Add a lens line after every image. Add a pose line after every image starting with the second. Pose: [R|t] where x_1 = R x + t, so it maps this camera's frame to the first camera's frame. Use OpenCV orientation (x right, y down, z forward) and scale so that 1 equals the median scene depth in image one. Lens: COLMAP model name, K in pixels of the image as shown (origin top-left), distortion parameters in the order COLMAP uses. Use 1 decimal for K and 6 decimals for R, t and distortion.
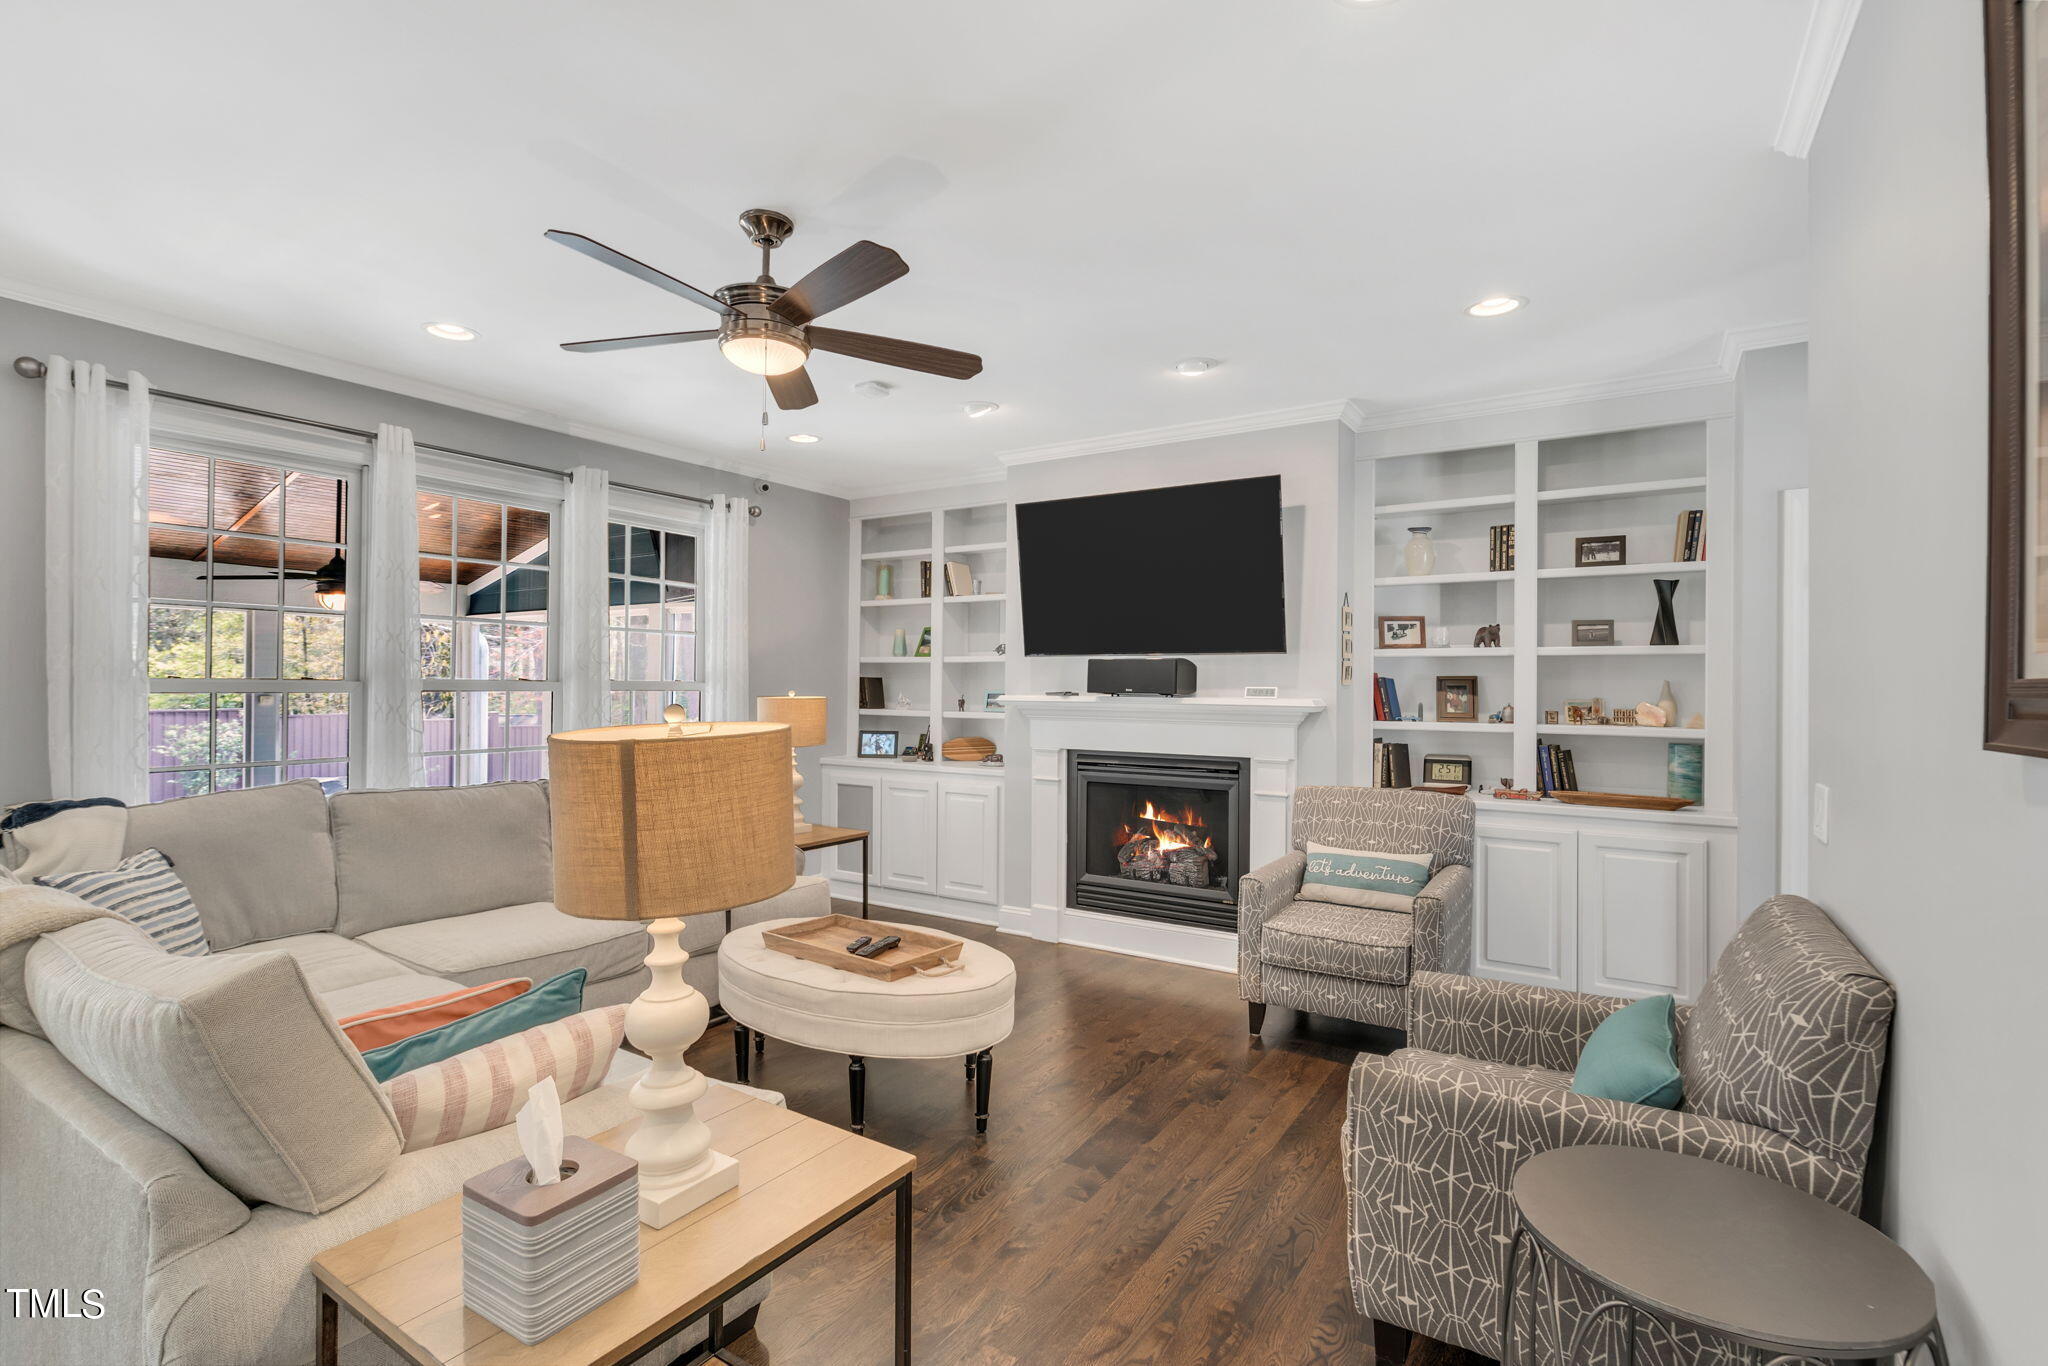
lens RADIAL K [[953.4, 0, 1023.2], [0, 953.4, 682.7], [0, 0, 1]] dist [0.003657, 0.000142]
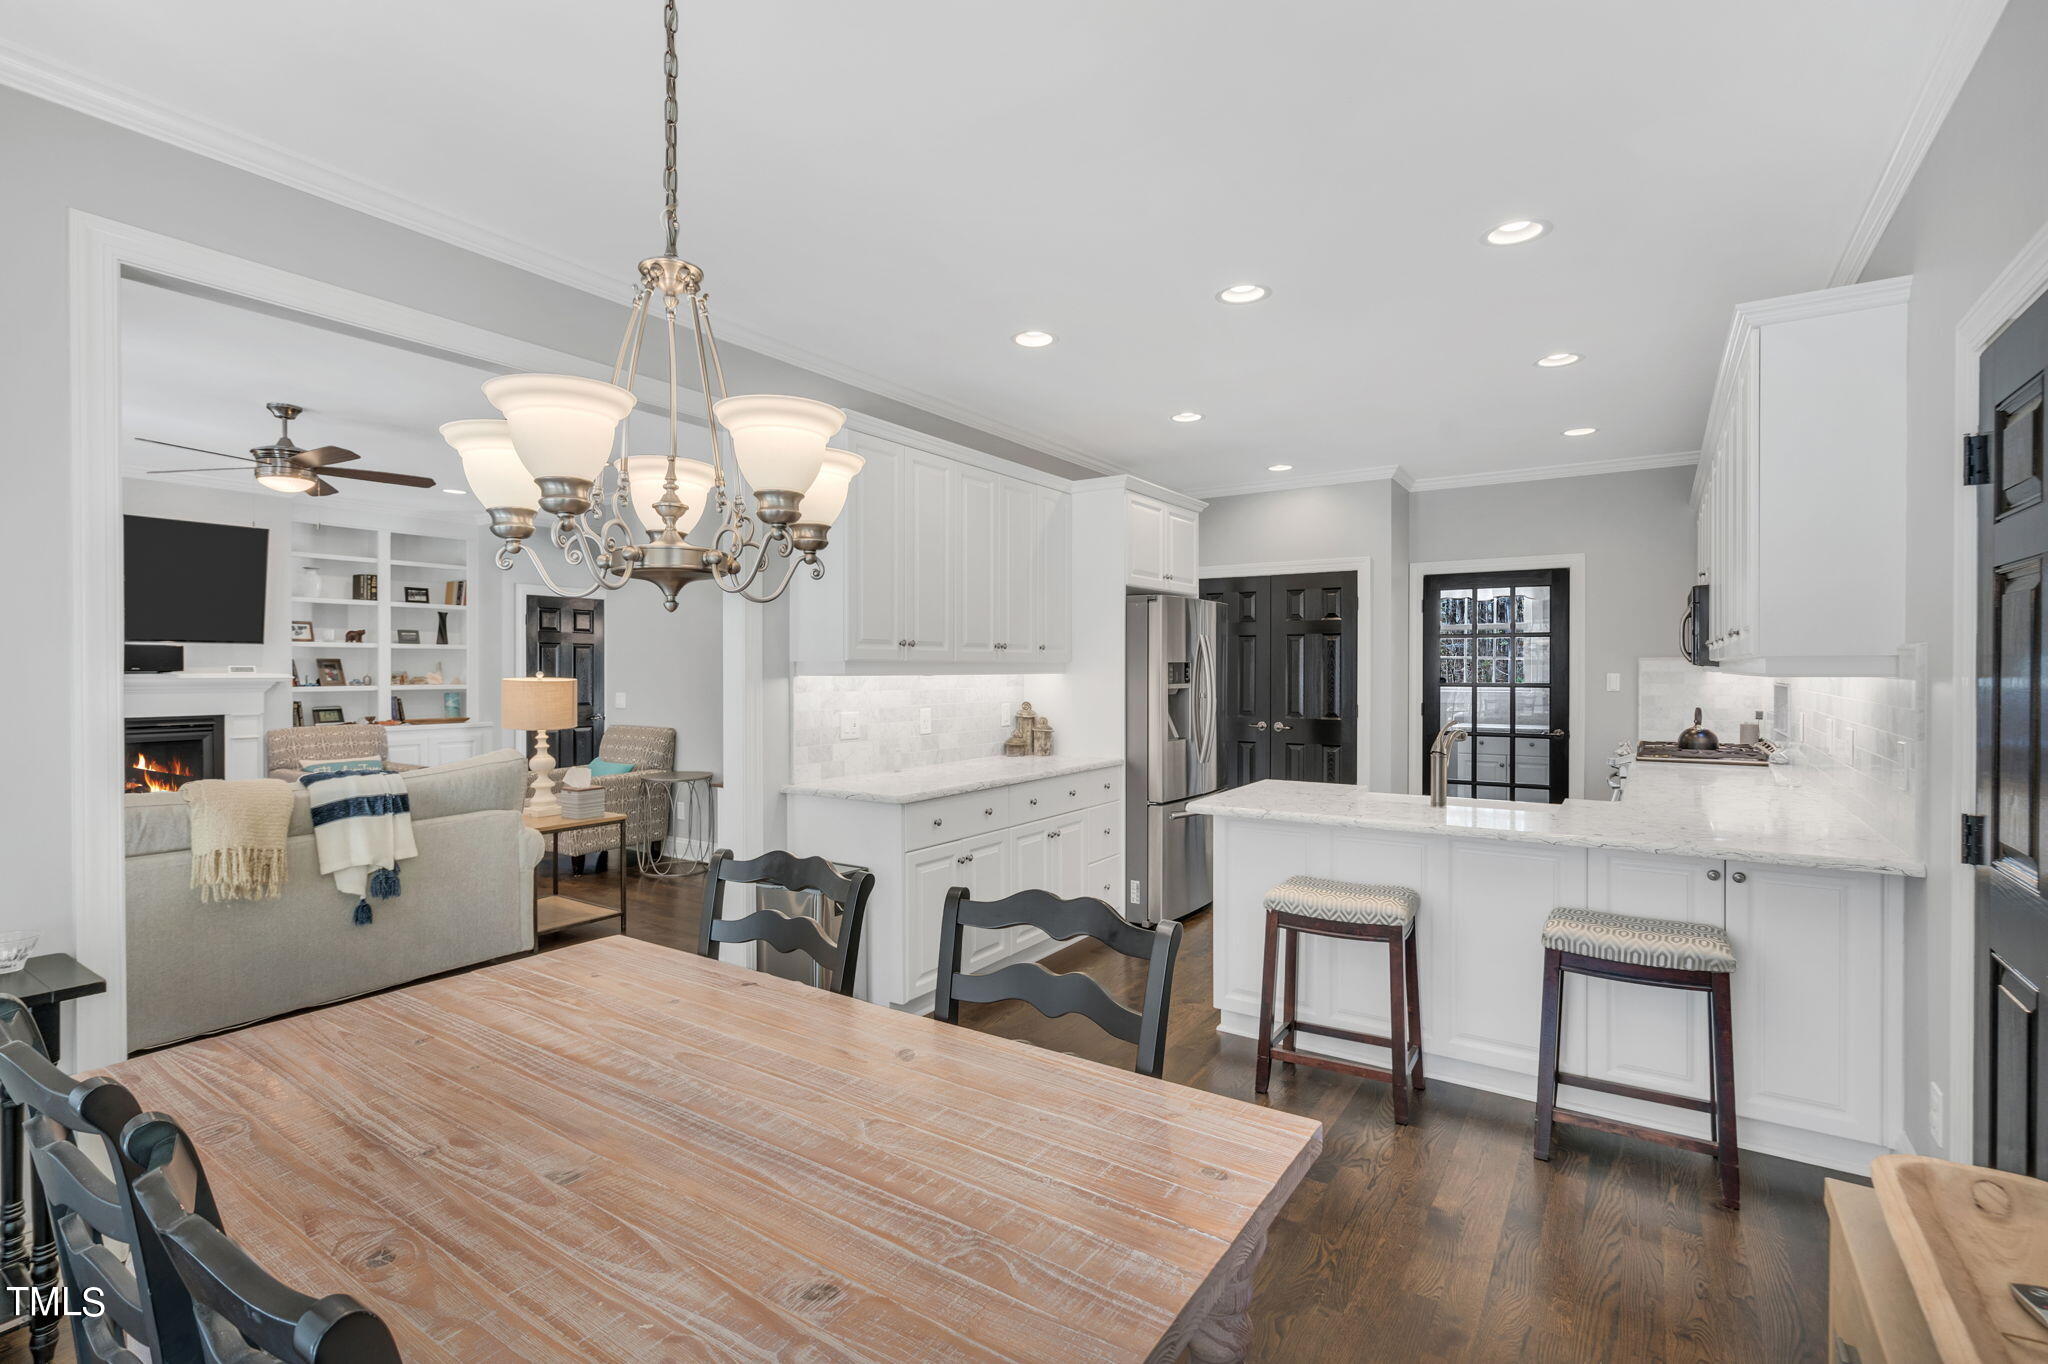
lens RADIAL K [[953.4, 0, 1022.3], [0, 953.4, 676.4], [0, 0, 1]] dist [0.003657, 0.000142]
pose [[0.026479, -0.014994, 0.999537, -1.267102], [-0.003226, 0.999881, 0.015085, -0.006007], [-0.999644, -0.003624, 0.026428, -0.273079]]
